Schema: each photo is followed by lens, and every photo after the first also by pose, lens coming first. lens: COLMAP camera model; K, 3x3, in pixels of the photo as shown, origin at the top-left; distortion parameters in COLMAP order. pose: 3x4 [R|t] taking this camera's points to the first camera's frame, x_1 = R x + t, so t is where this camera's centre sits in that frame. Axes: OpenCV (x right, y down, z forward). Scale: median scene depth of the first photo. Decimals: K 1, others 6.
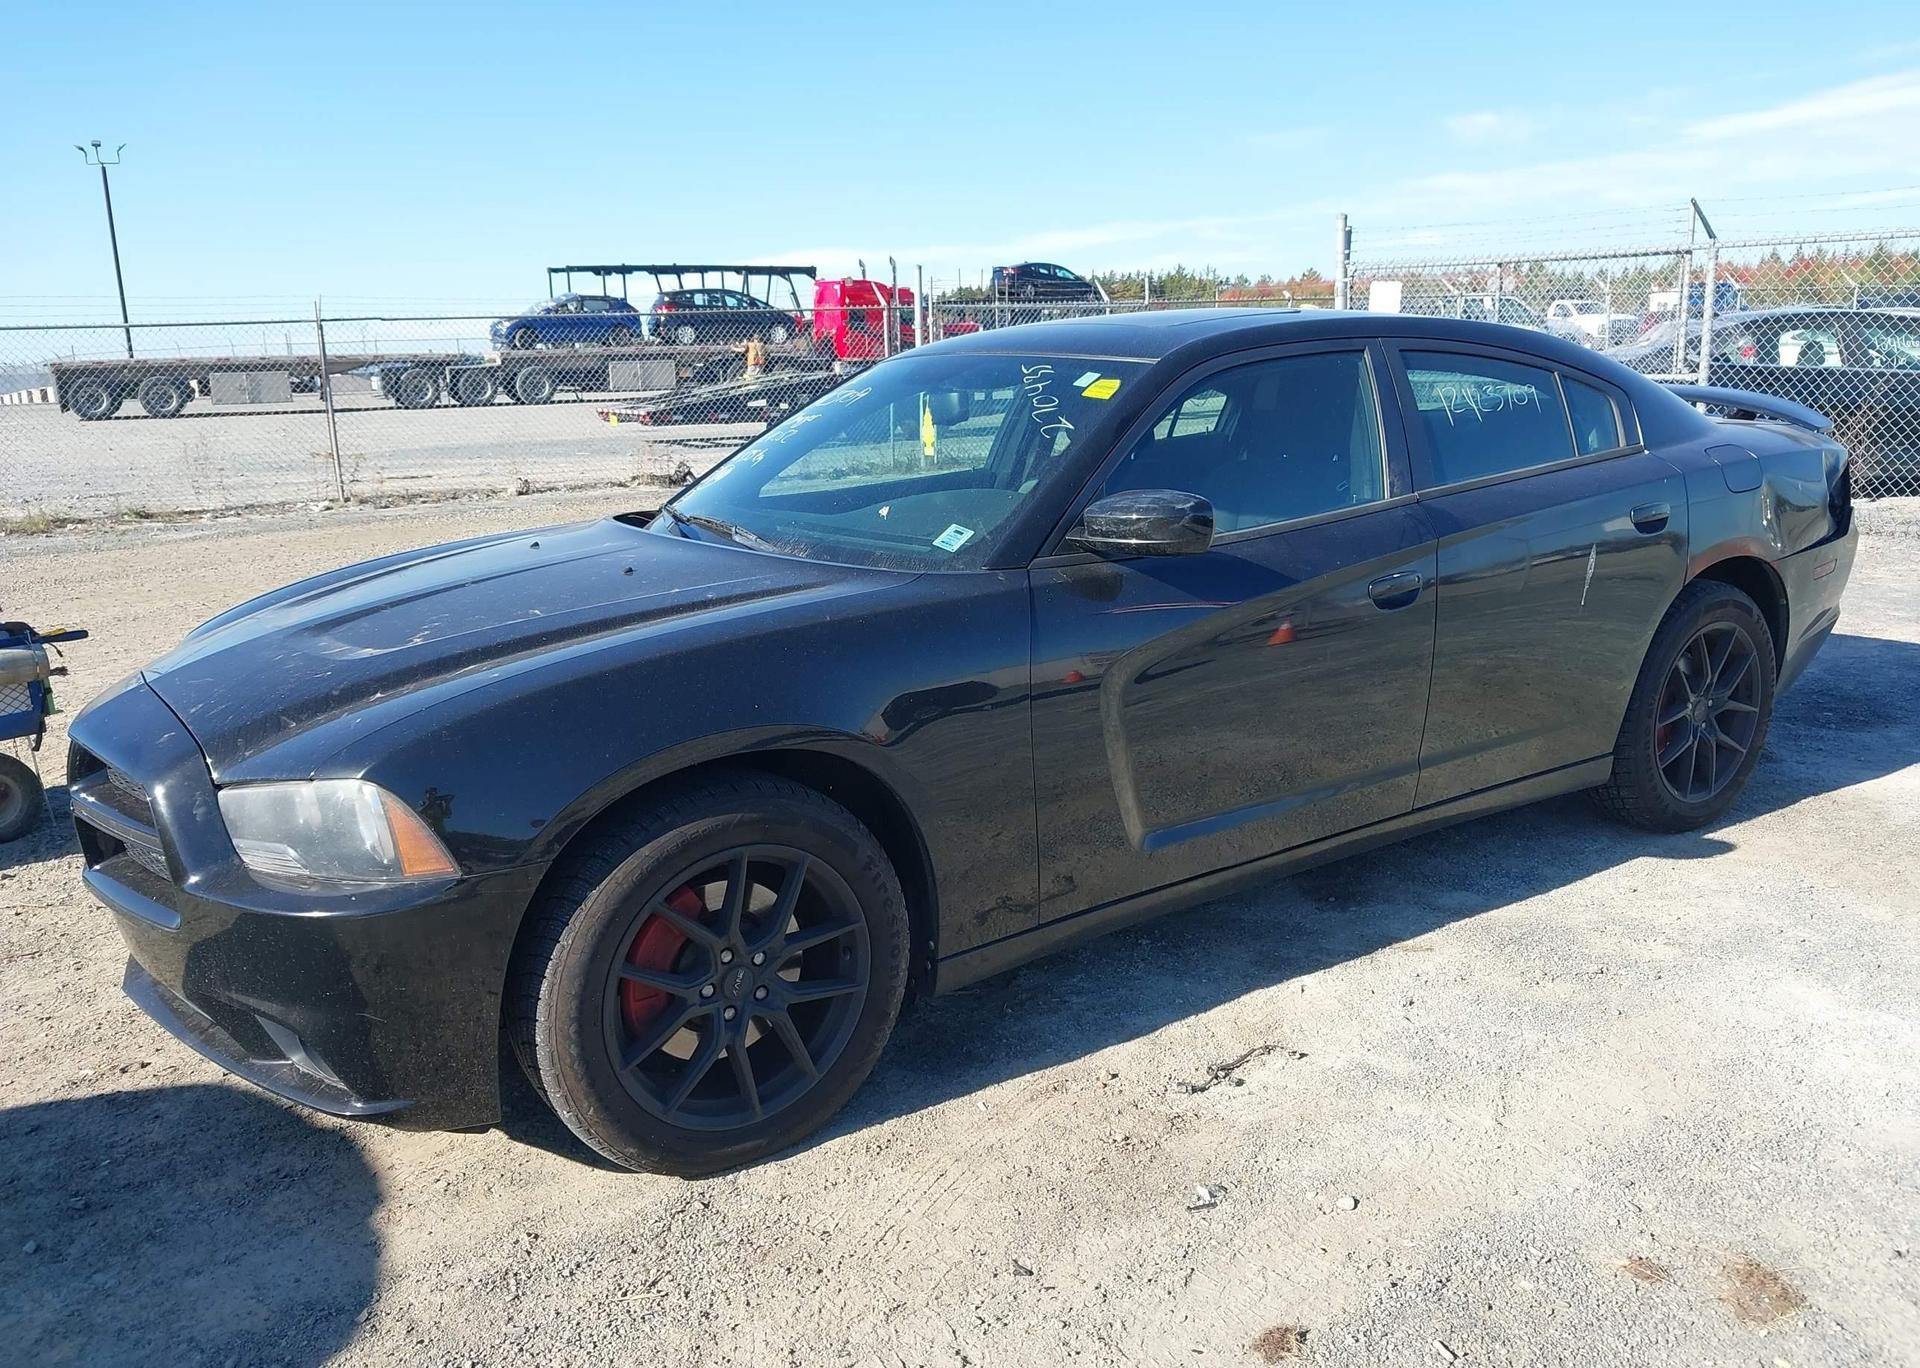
lens RADIAL K [[1524.7, 0, 944.5], [0, 1524.7, 683.6], [0, 0, 1]] dist [-0.005551, 0.003047]
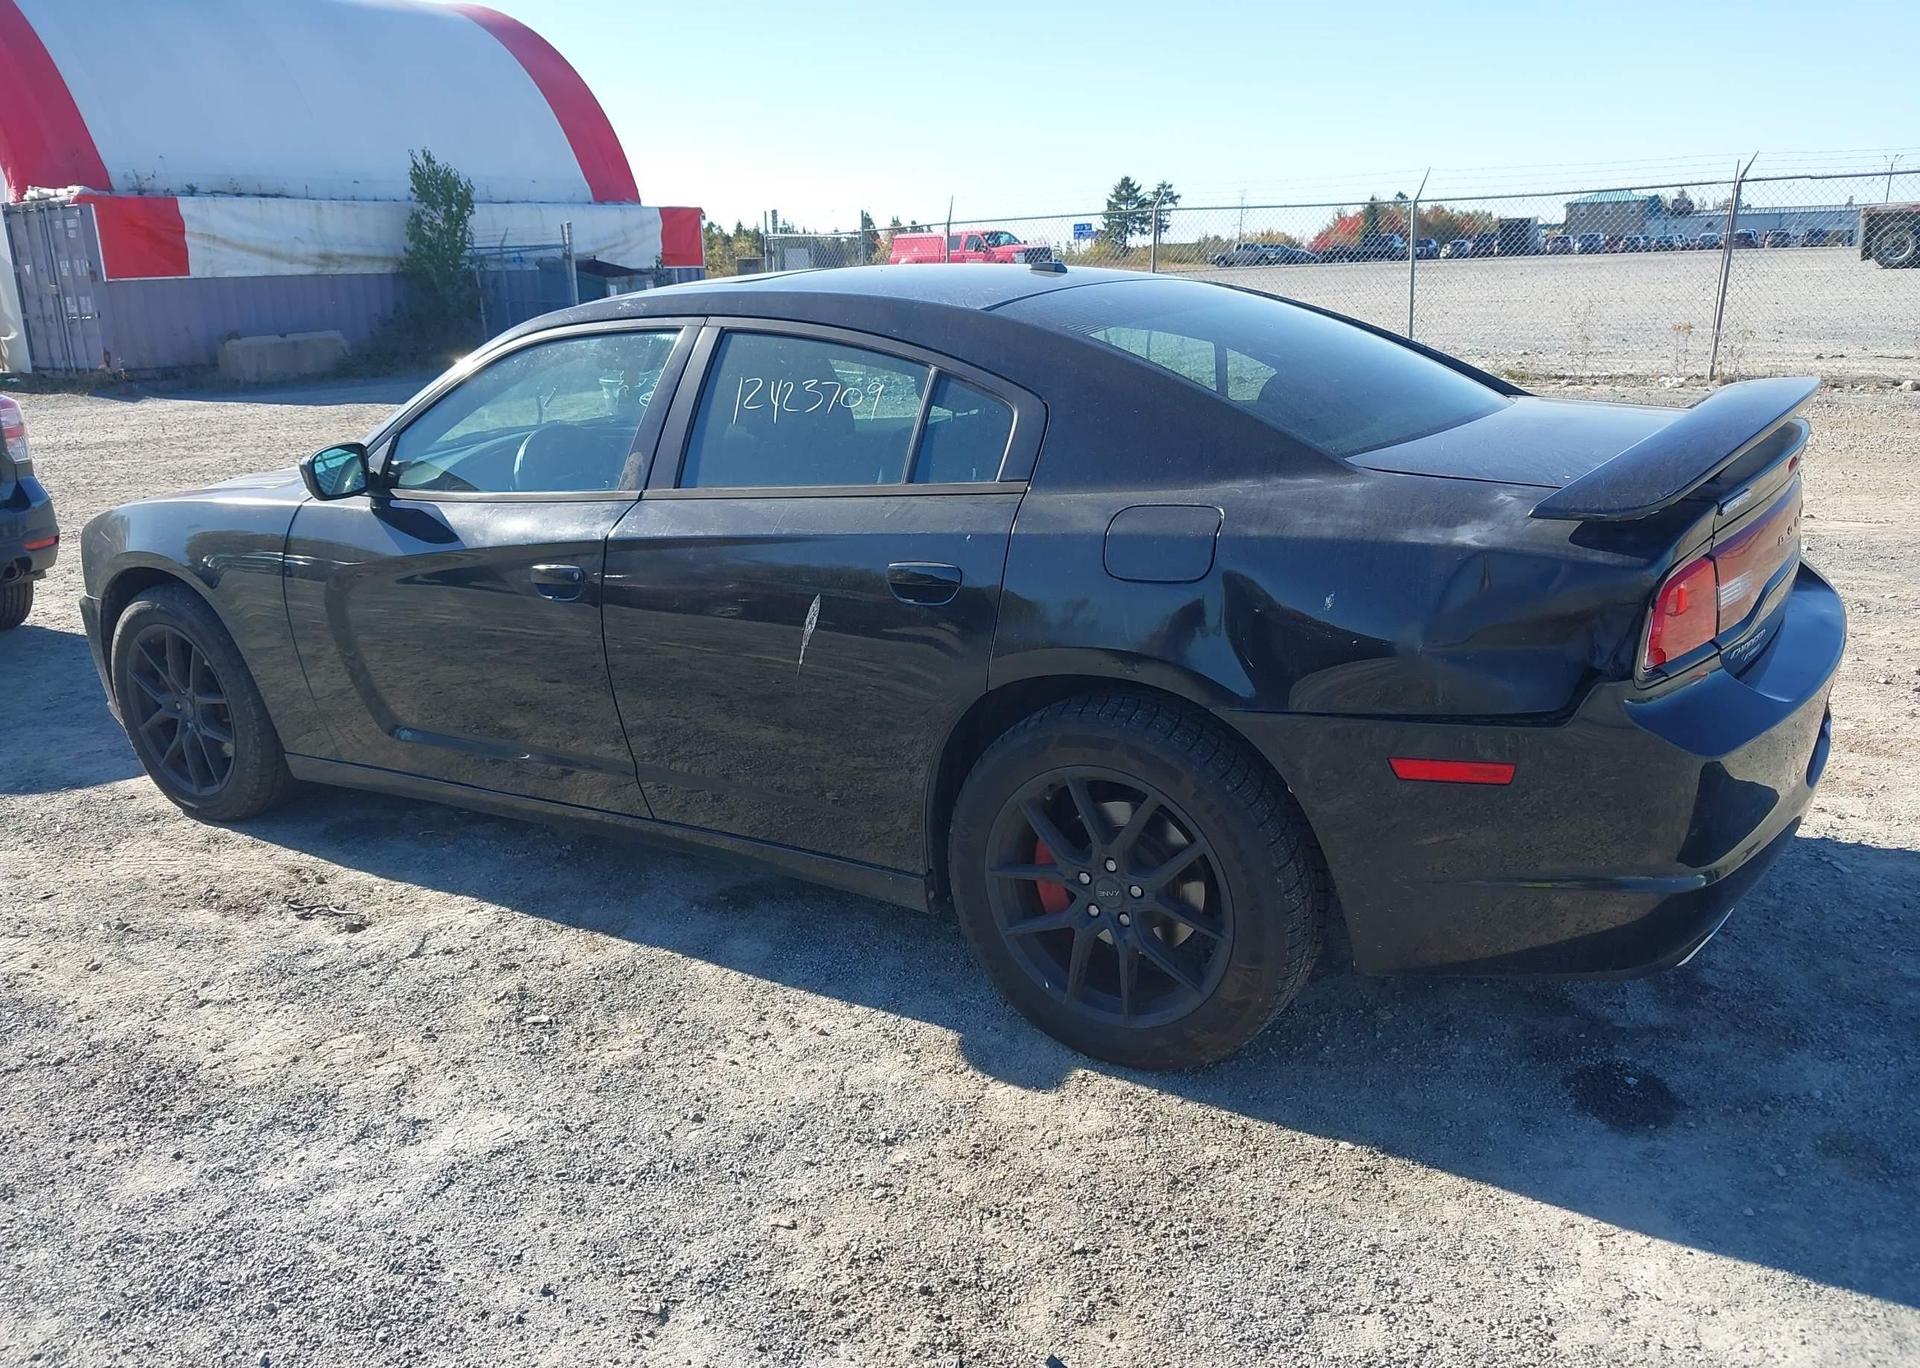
lens RADIAL K [[1520.7, 0, 951.7], [0, 1520.7, 682.2], [0, 0, 1]] dist [-0.002006, -0.006678]
pose [[0.418396, 0.260716, -0.870041, 1.443815], [-0.169817, 0.963479, 0.207052, -0.277007], [0.892248, 0.061118, 0.447389, 0.887387]]
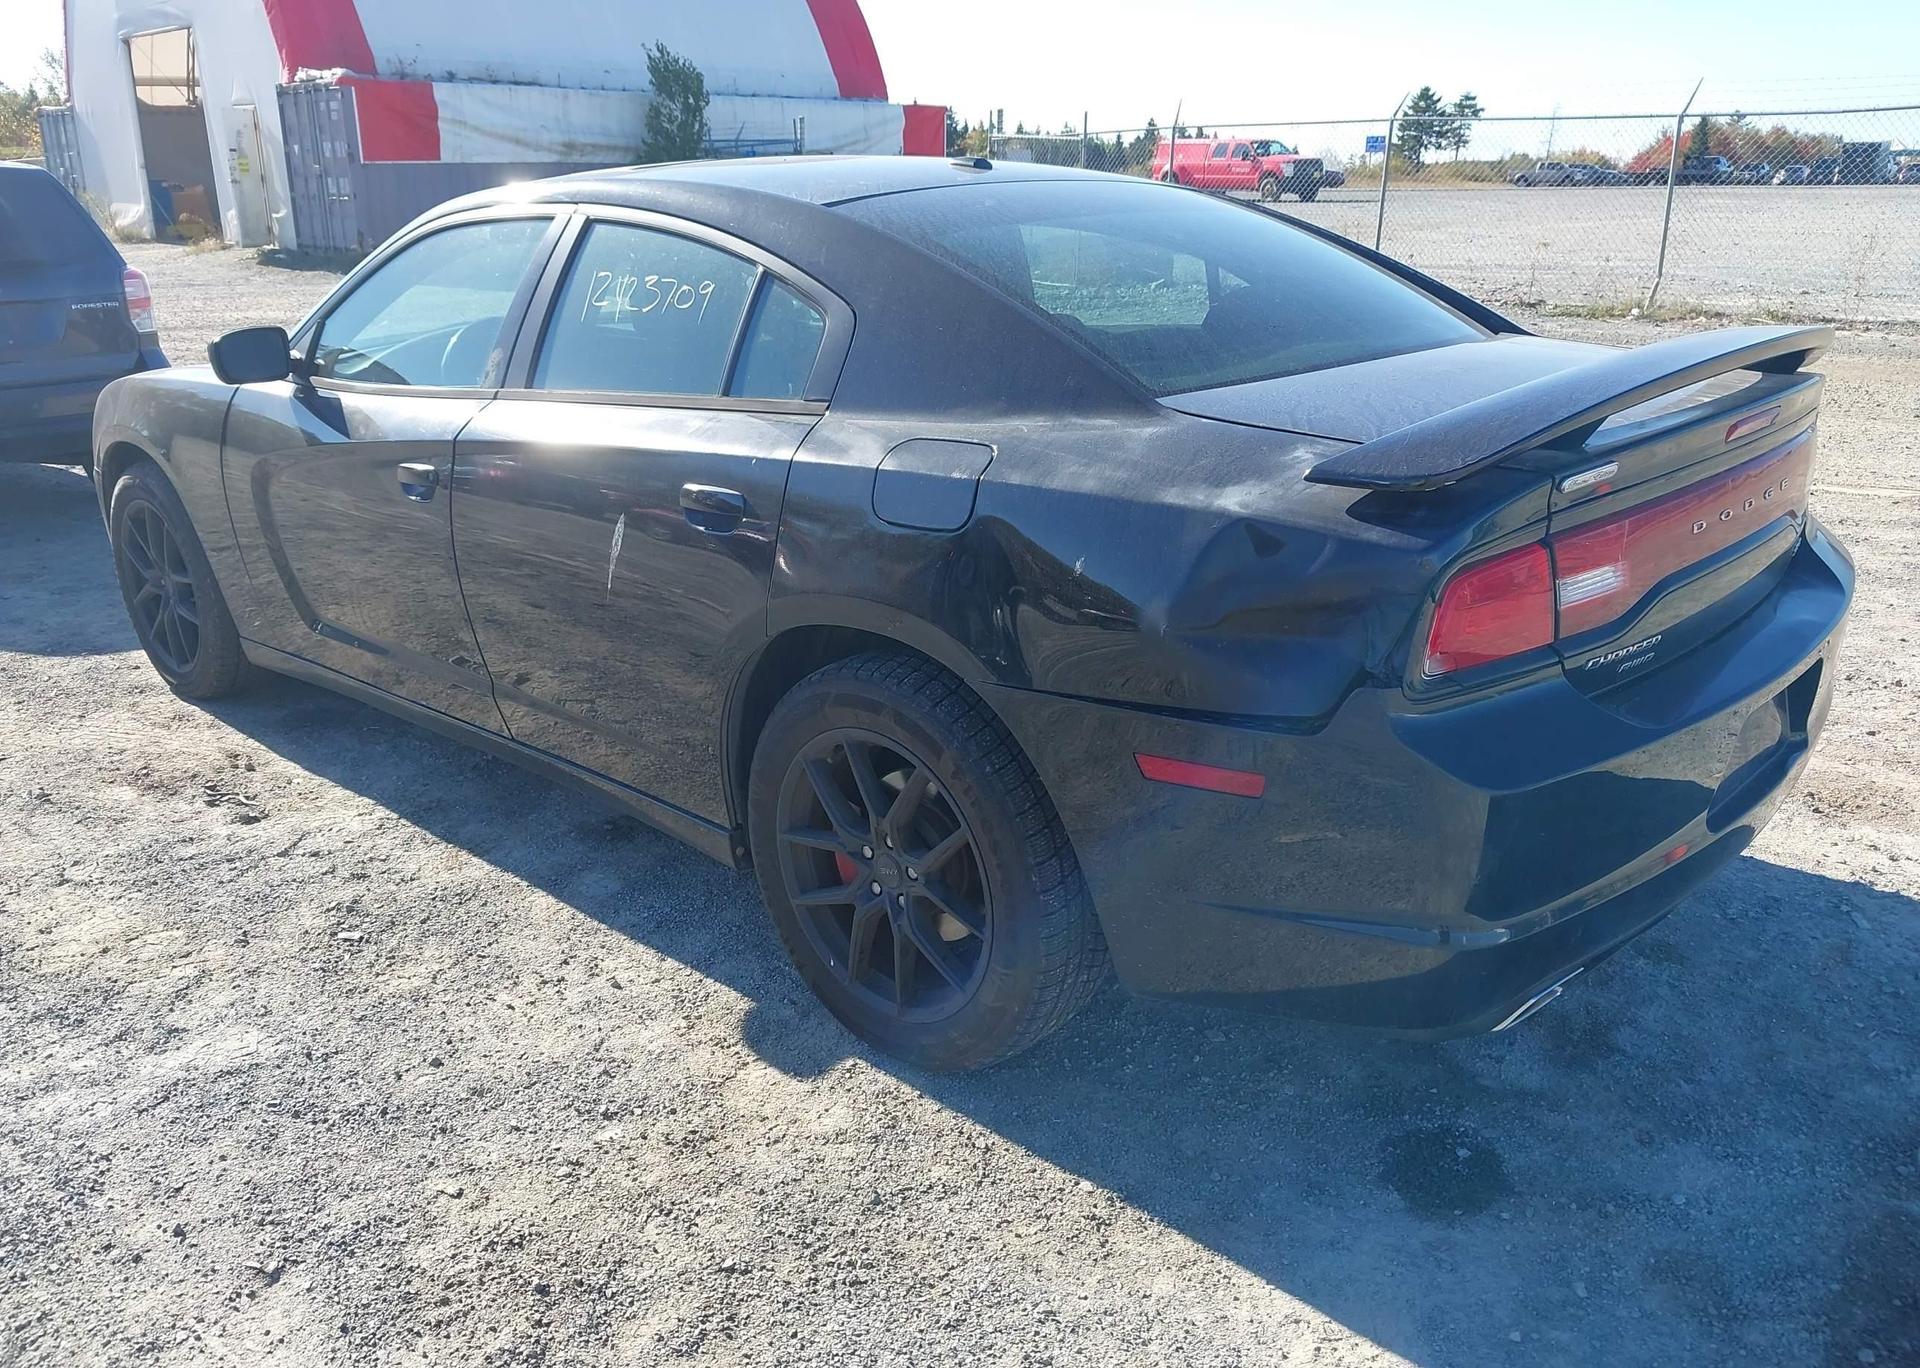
lens RADIAL K [[1528.6, 0, 950.2], [0, 1528.6, 692.4], [0, 0, 1]] dist [-0.019273, 0.028248]
pose [[0.254921, 0.342197, -0.904387, 1.439840], [-0.206033, 0.933032, 0.294961, -0.321701], [0.944757, 0.111142, 0.308353, 1.162392]]
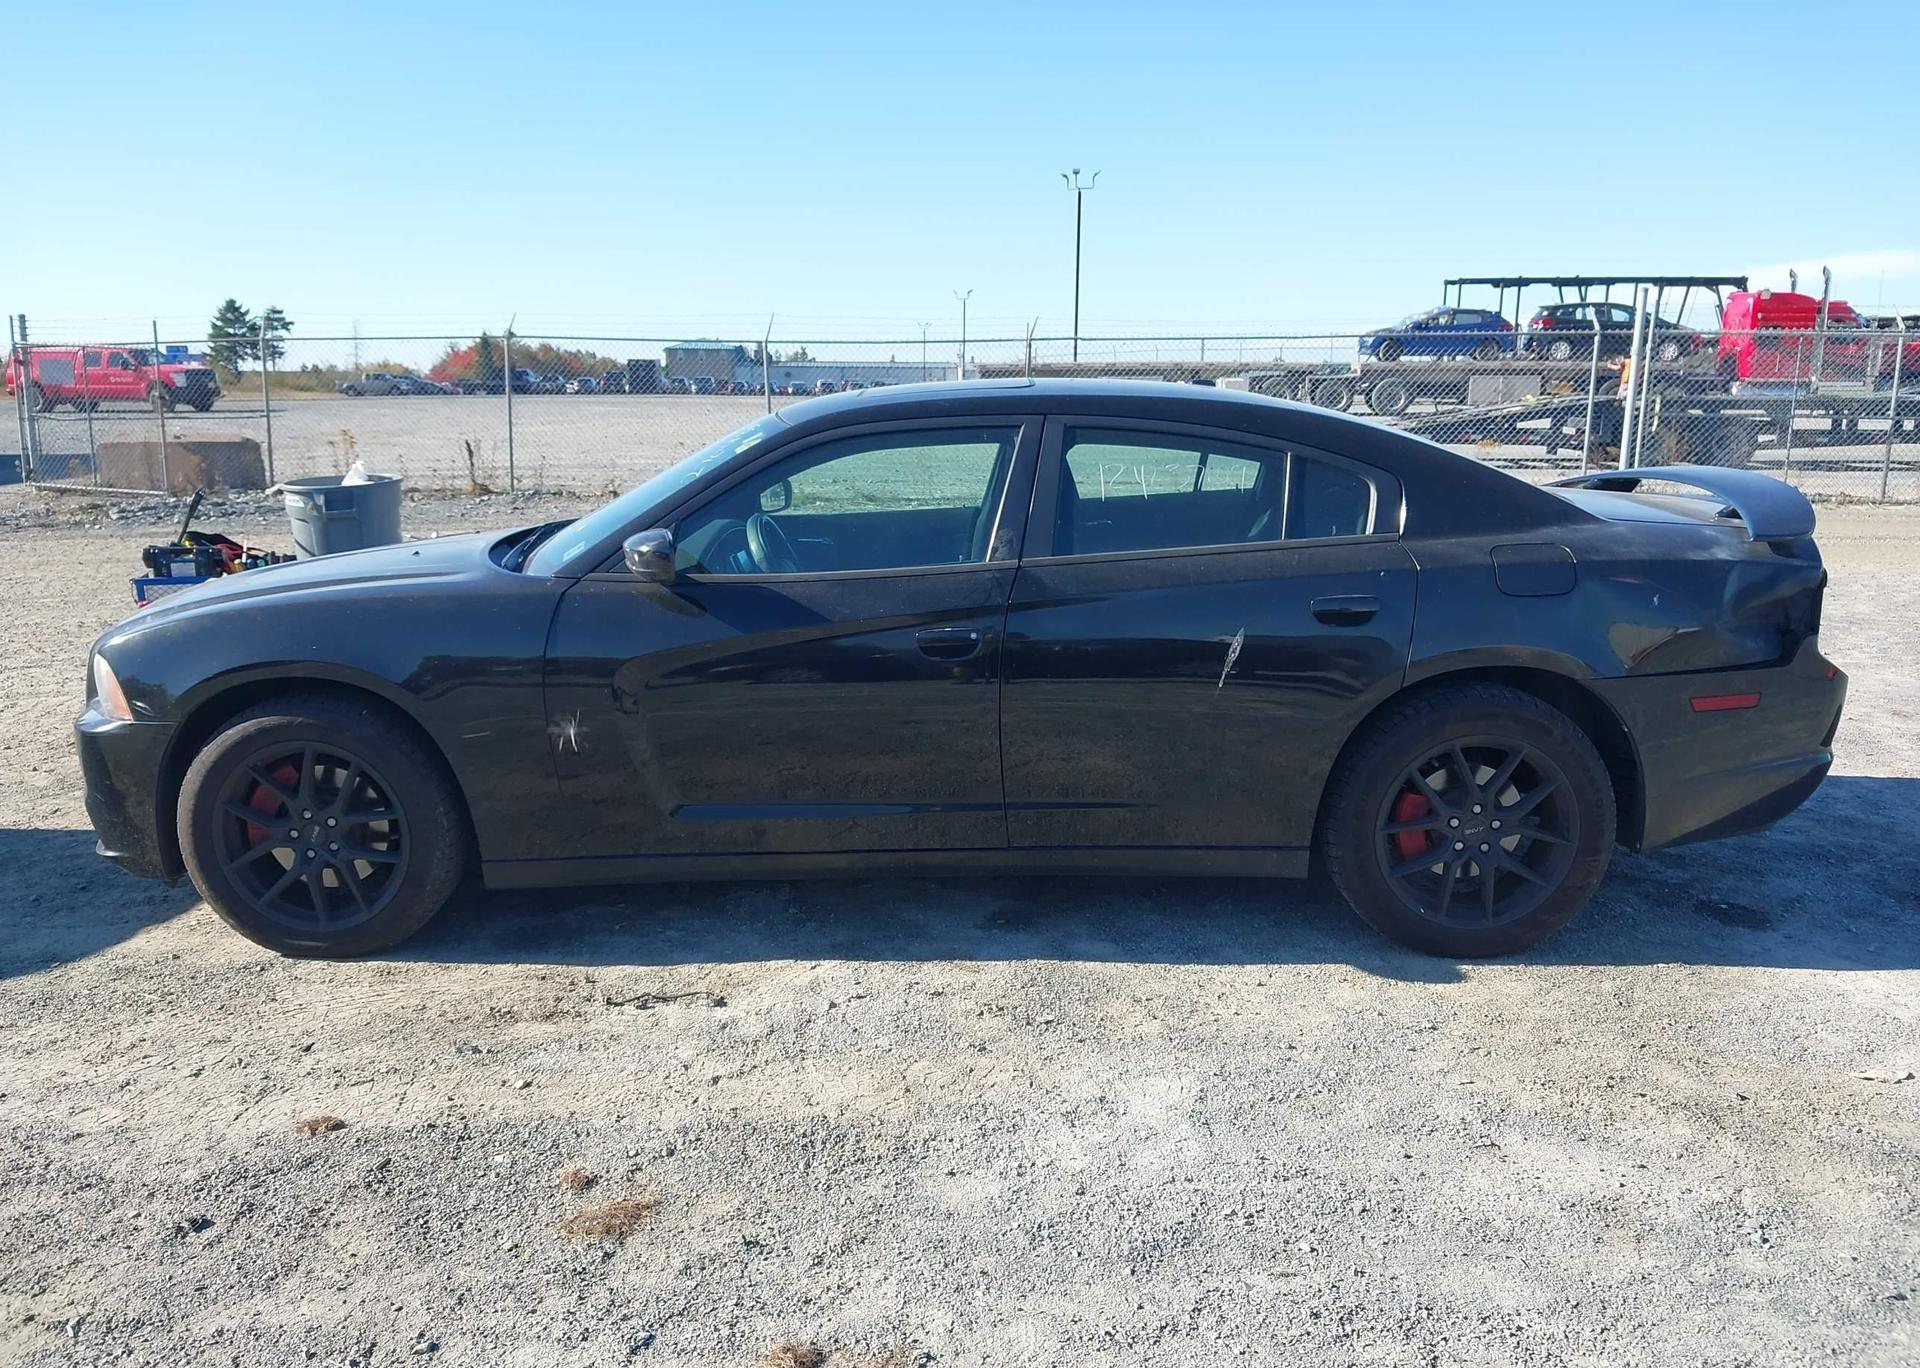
lens RADIAL K [[1520.7, 0, 951.7], [0, 1520.7, 682.2], [0, 0, 1]] dist [-0.002006, -0.006678]
pose [[0.826829, 0.141688, -0.544314, 1.016852], [-0.144063, 0.988817, 0.038559, -0.082782], [0.543691, 0.046534, 0.837995, 0.086403]]
